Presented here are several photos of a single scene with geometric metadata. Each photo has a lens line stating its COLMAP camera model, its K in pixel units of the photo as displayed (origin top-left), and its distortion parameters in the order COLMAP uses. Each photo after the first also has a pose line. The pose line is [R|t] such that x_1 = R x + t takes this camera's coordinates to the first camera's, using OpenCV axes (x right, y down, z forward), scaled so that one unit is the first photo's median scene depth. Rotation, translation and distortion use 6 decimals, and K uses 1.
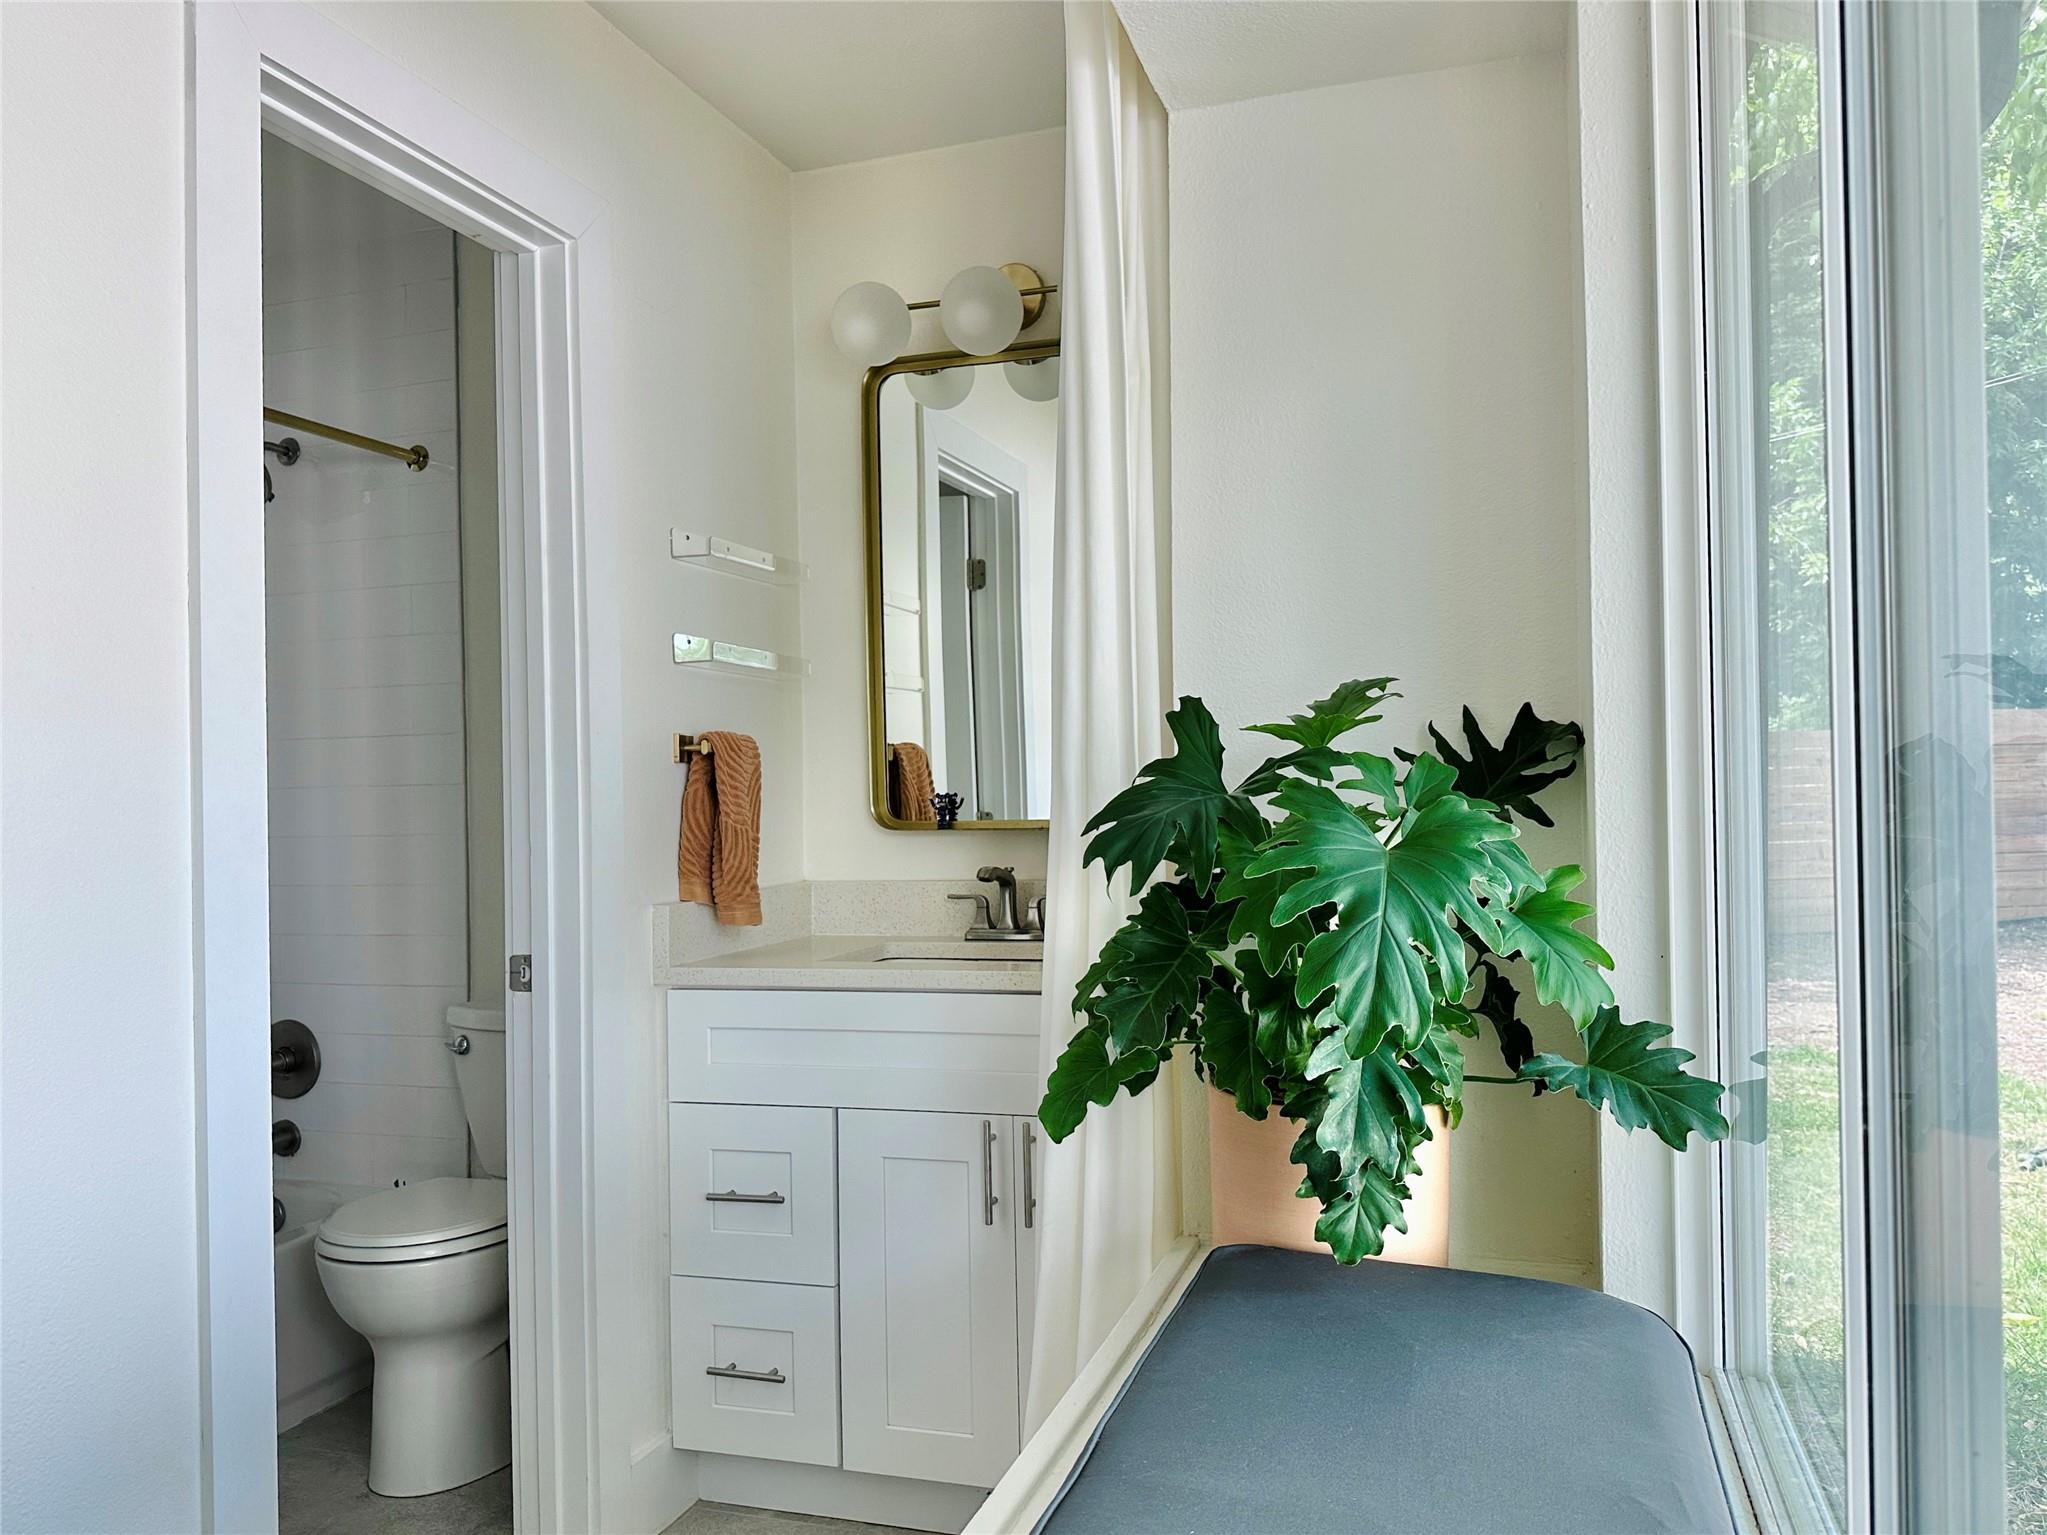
lens RADIAL K [[1474.0, 0, 1033.7], [0, 1474.0, 759.2], [0, 0, 1]] dist [0.086491, -0.118490]
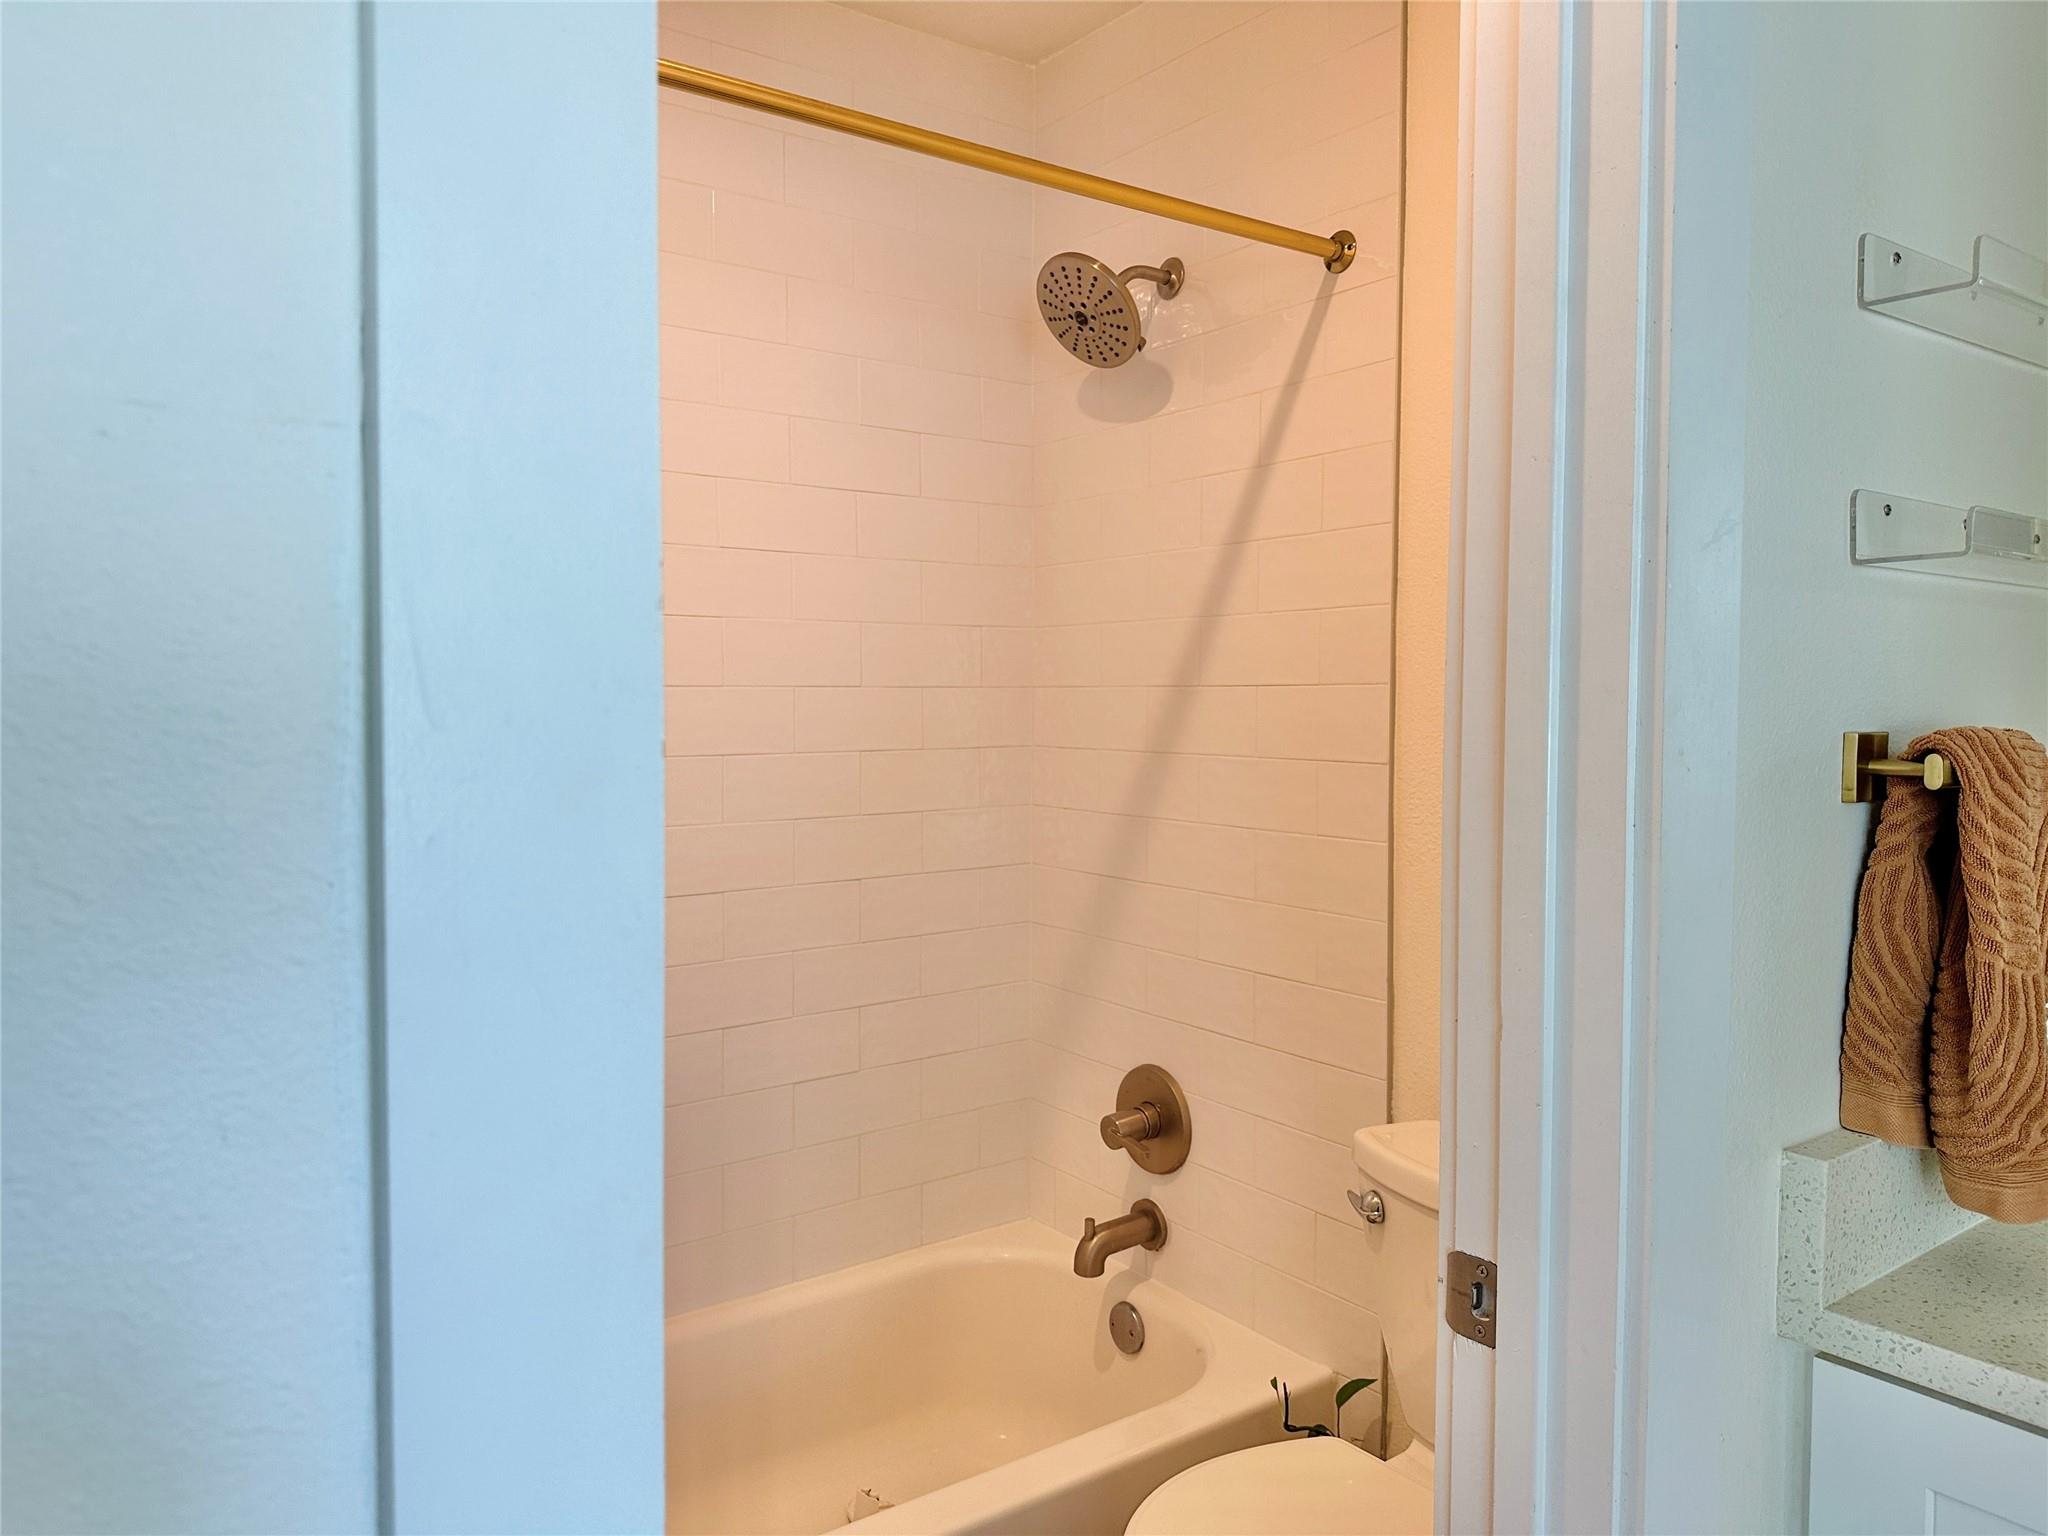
lens RADIAL K [[1474.8, 0, 1034.2], [0, 1474.8, 759.7], [0, 0, 1]] dist [0.086491, -0.118490]
pose [[0.814470, 0.049517, -0.578089, -0.183615], [-0.014056, 0.997743, 0.065659, -0.033944], [0.580035, -0.045352, 0.813328, 0.521026]]
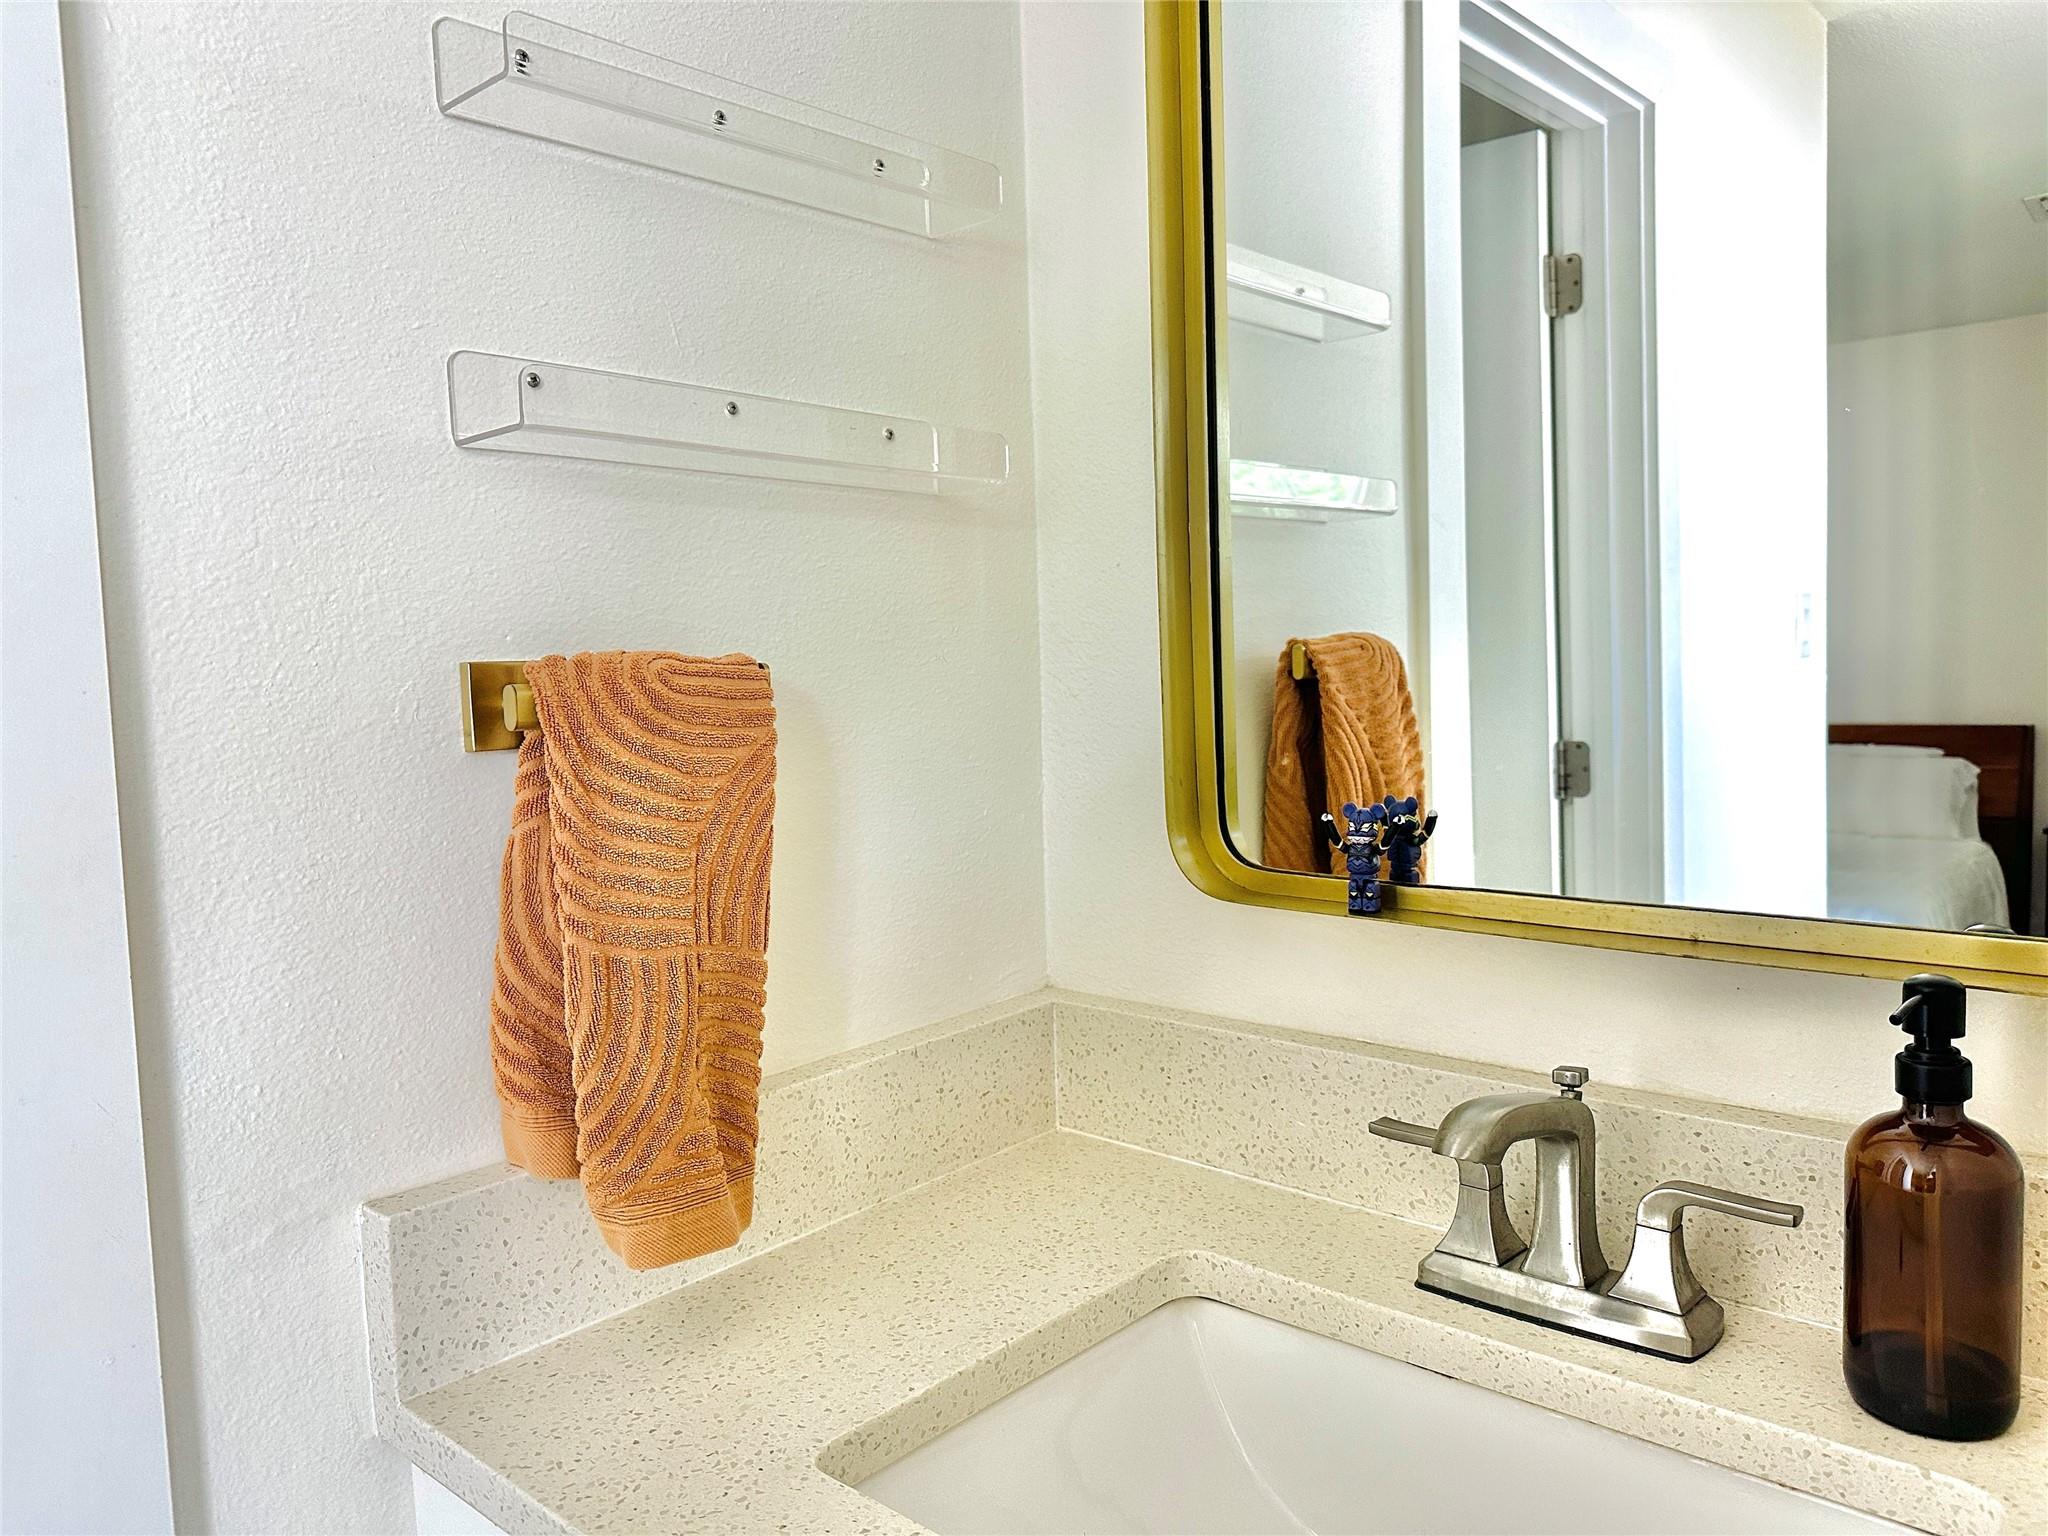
lens RADIAL K [[1474.8, 0, 1034.2], [0, 1474.8, 759.7], [0, 0, 1]] dist [0.086491, -0.118490]
pose [[0.915947, 0.009258, -0.401192, 0.004873], [0.030438, 0.995251, 0.092459, -0.022702], [0.400143, -0.096899, 0.911316, 0.743908]]
